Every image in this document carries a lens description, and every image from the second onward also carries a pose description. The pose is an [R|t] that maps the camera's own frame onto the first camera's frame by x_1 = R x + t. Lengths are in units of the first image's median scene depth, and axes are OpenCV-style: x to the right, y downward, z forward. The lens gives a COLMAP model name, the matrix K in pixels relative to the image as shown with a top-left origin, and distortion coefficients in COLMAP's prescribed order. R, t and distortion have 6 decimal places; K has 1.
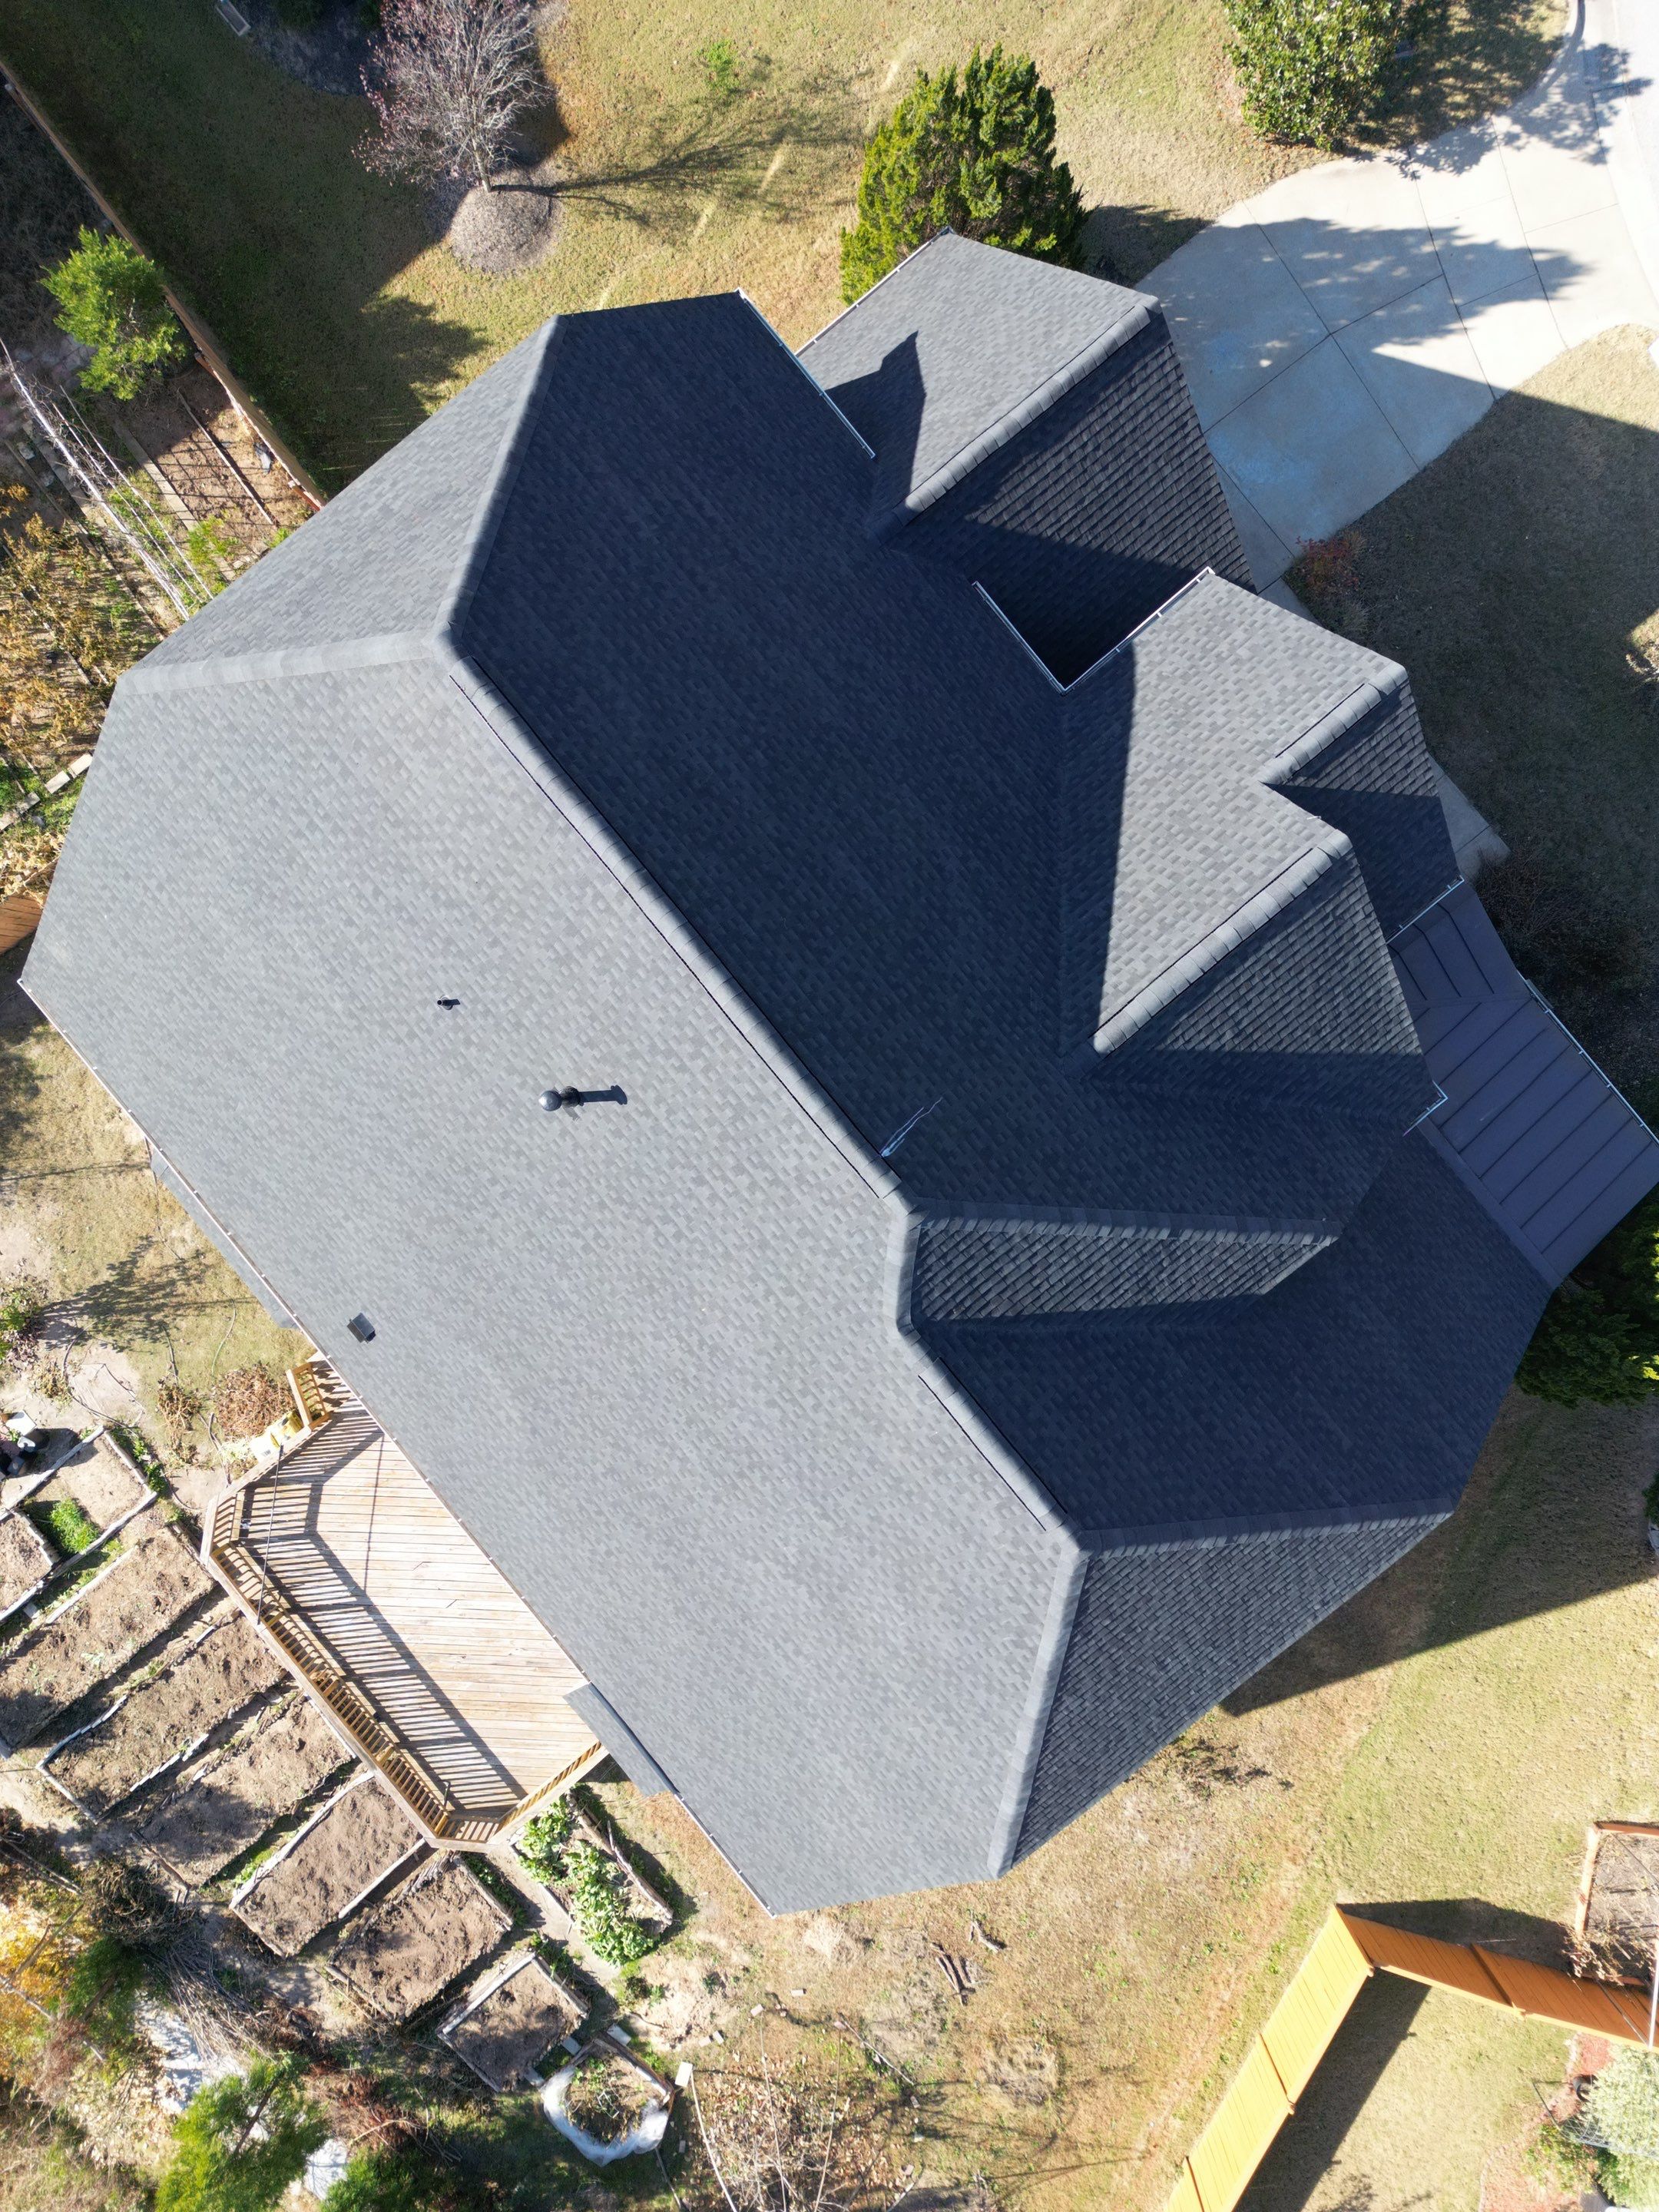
lens RADIAL K [[1563.3, 0, 832.4], [0, 1563.3, 1105.0], [0, 0, 1]] dist [0.052590, -0.040198]
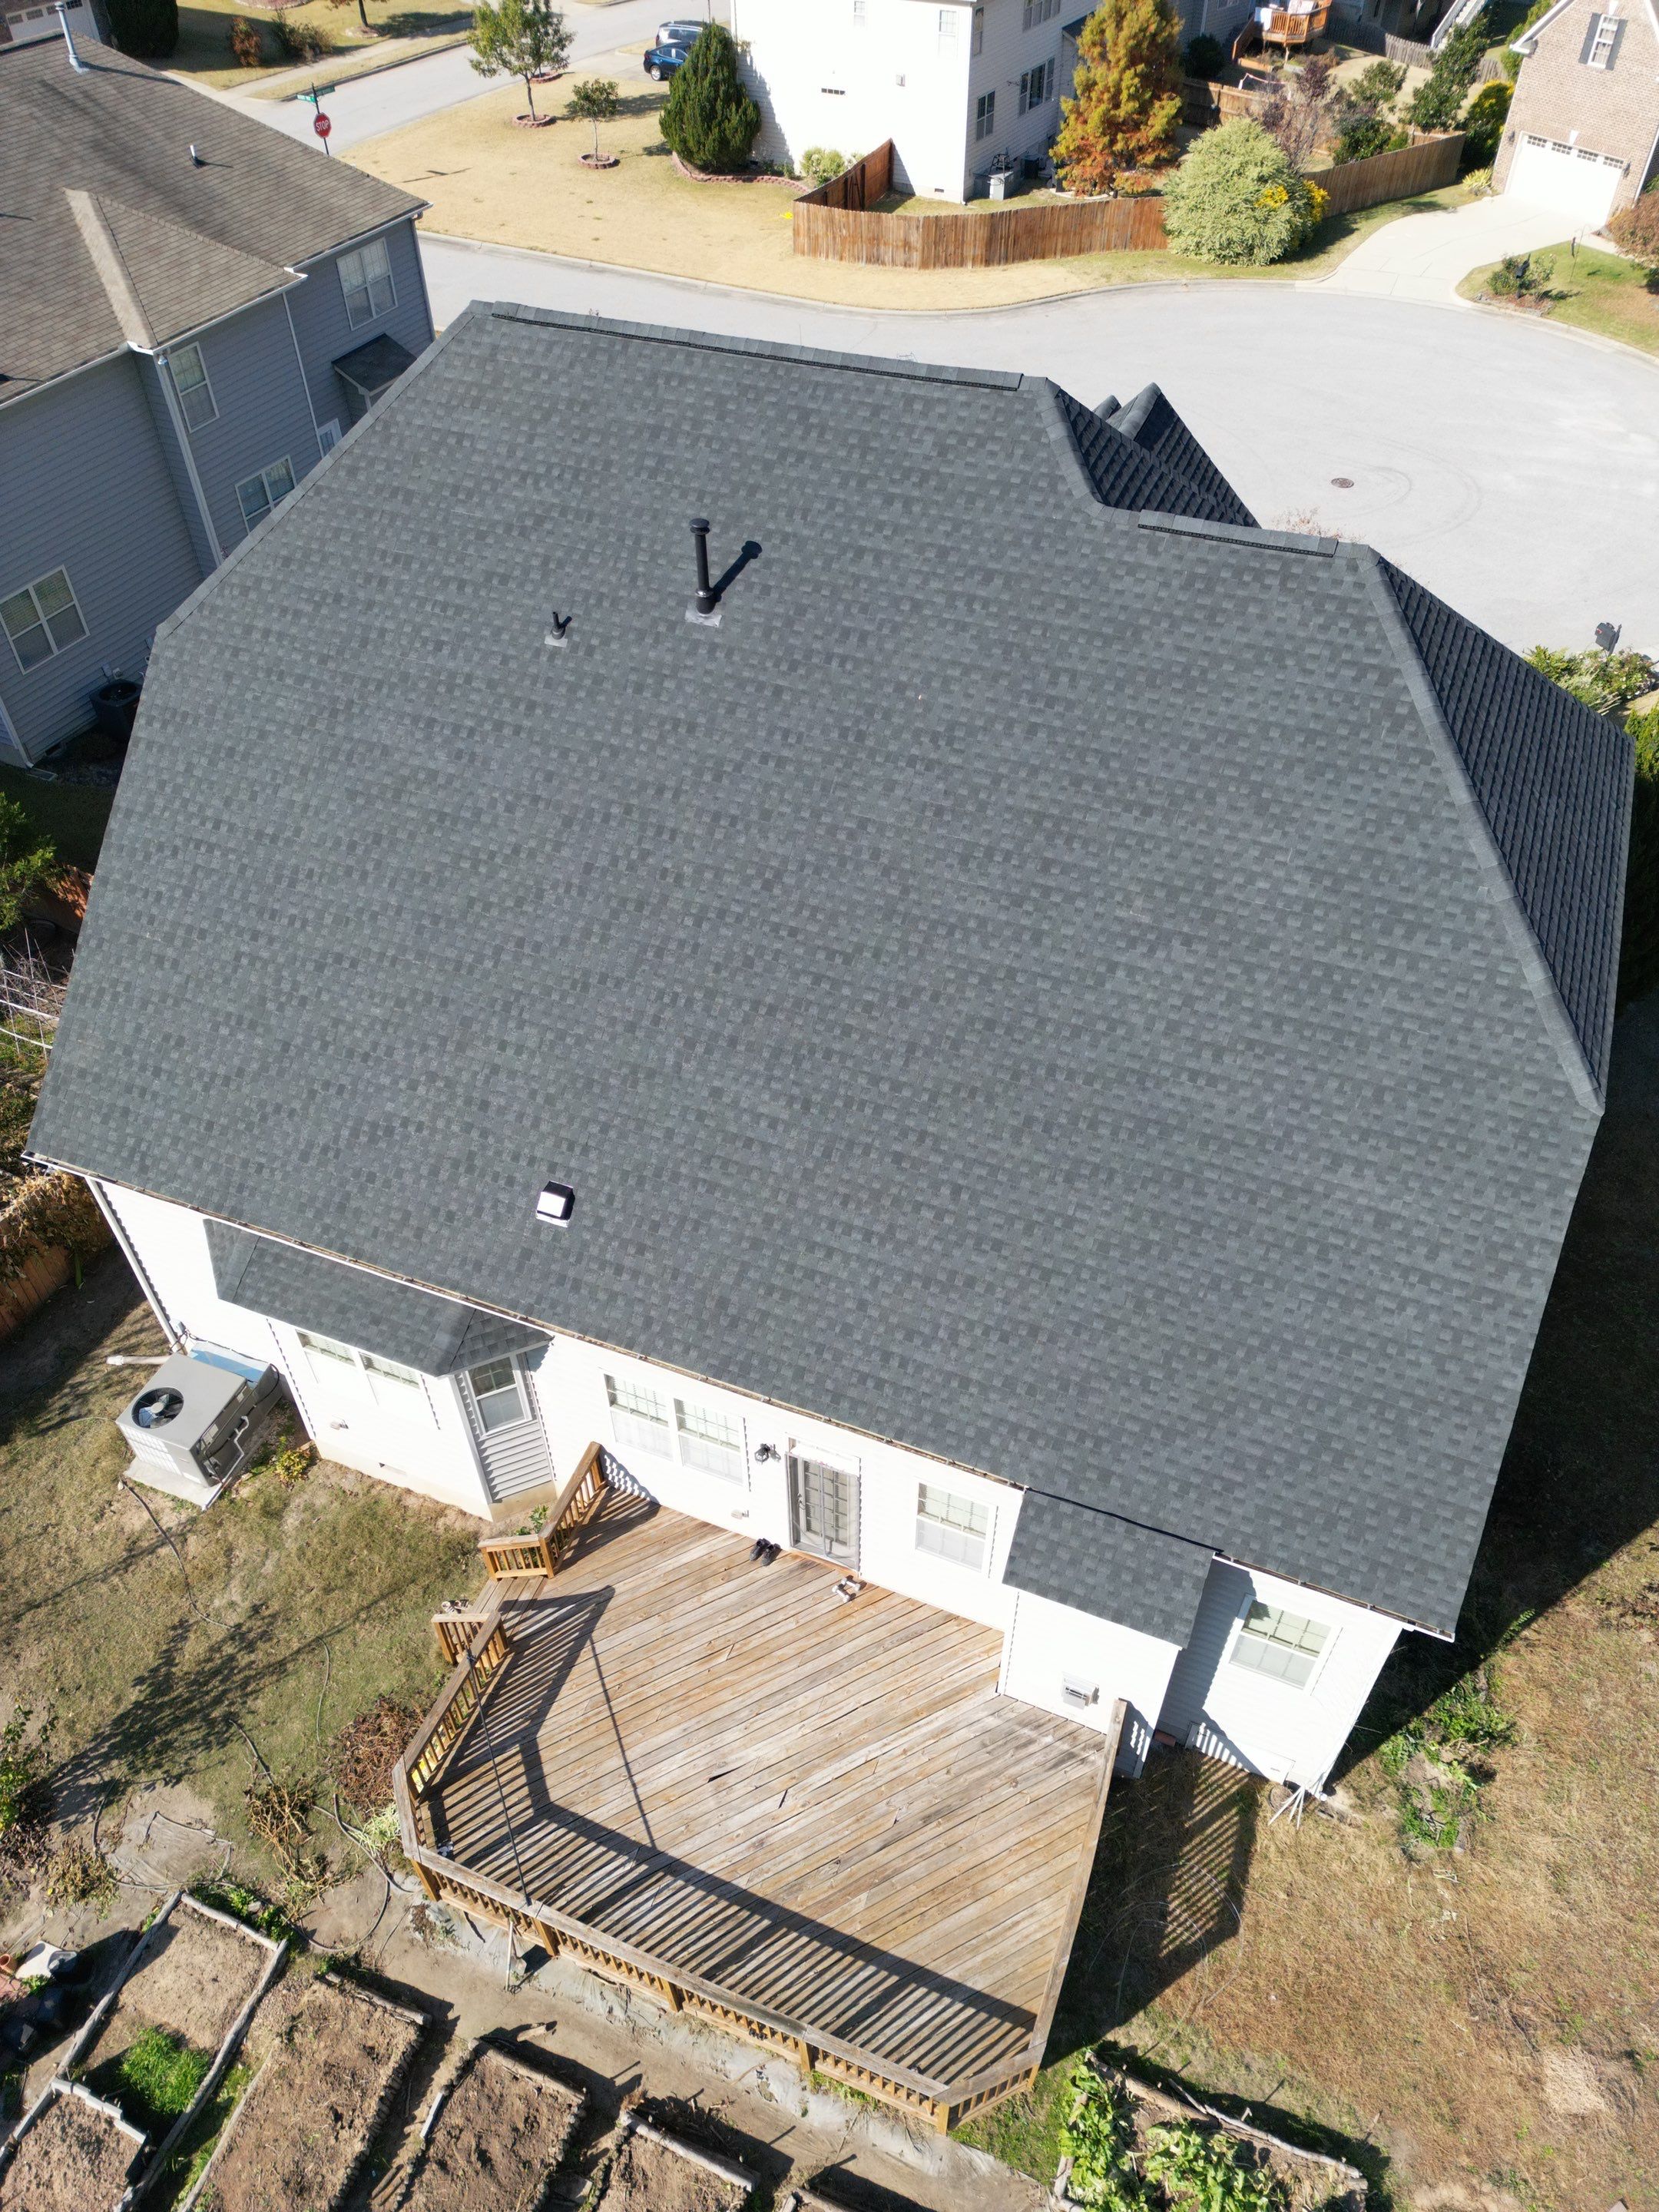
lens RADIAL K [[1563.3, 0, 828.7], [0, 1563.3, 1106.3], [0, 0, 1]] dist [0.052590, -0.040198]
pose [[0.876957, -0.328655, 0.350616, -0.349504], [0.480466, 0.614637, -0.625598, 0.544574], [-0.009895, 0.717082, 0.696919, 0.309570]]
